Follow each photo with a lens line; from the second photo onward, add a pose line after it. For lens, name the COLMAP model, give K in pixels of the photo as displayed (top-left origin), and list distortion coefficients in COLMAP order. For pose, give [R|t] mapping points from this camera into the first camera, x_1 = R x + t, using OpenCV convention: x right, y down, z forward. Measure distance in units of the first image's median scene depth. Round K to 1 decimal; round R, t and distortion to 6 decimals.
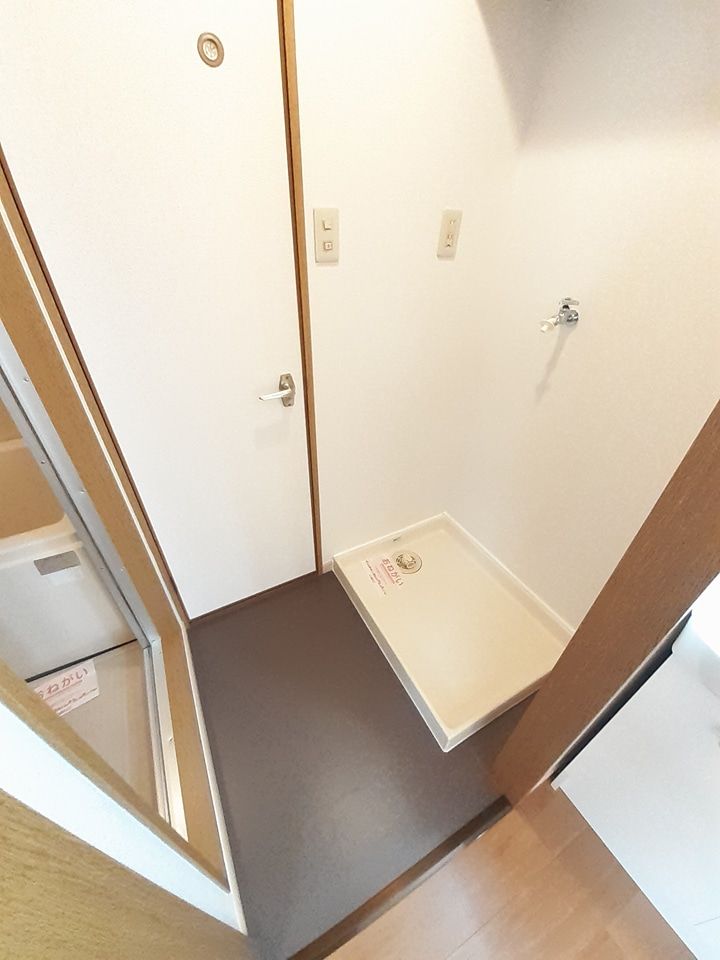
lens RADIAL K [[378.7, 0, 352.3], [0, 378.7, 479.3], [0, 0, 1]] dist [0.009134, -0.010830]
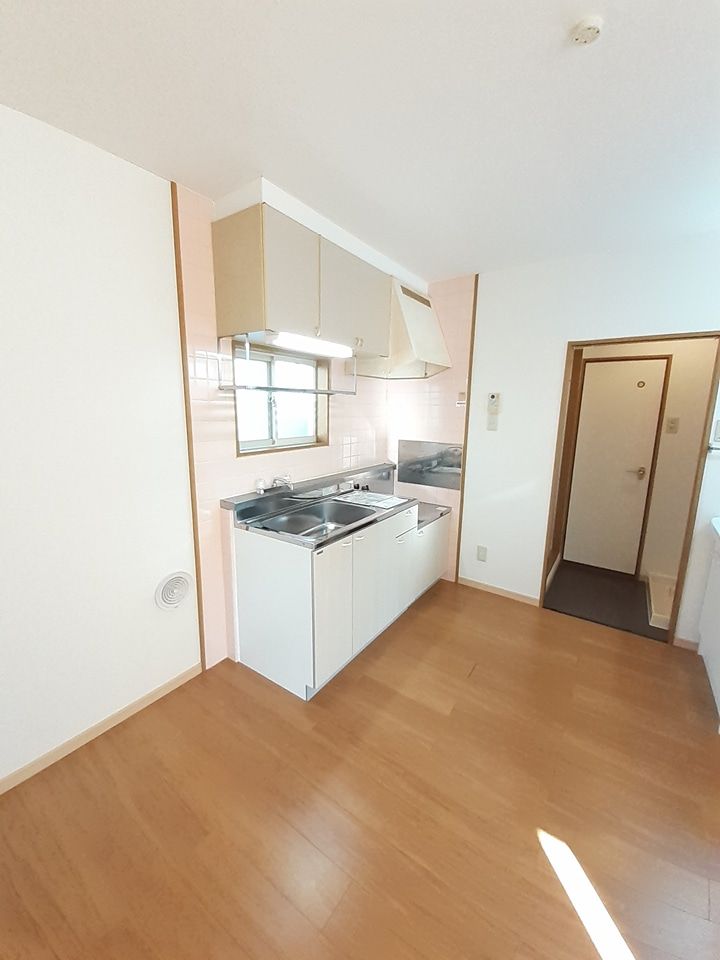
lens RADIAL K [[378.7, 0, 352.3], [0, 378.7, 479.3], [0, 0, 1]] dist [0.009134, -0.010830]
pose [[0.449576, 0.156424, -0.879439, 0.949190], [-0.526529, 0.841724, -0.119450, 0.889714], [0.721560, 0.516752, 0.460781, -1.250195]]
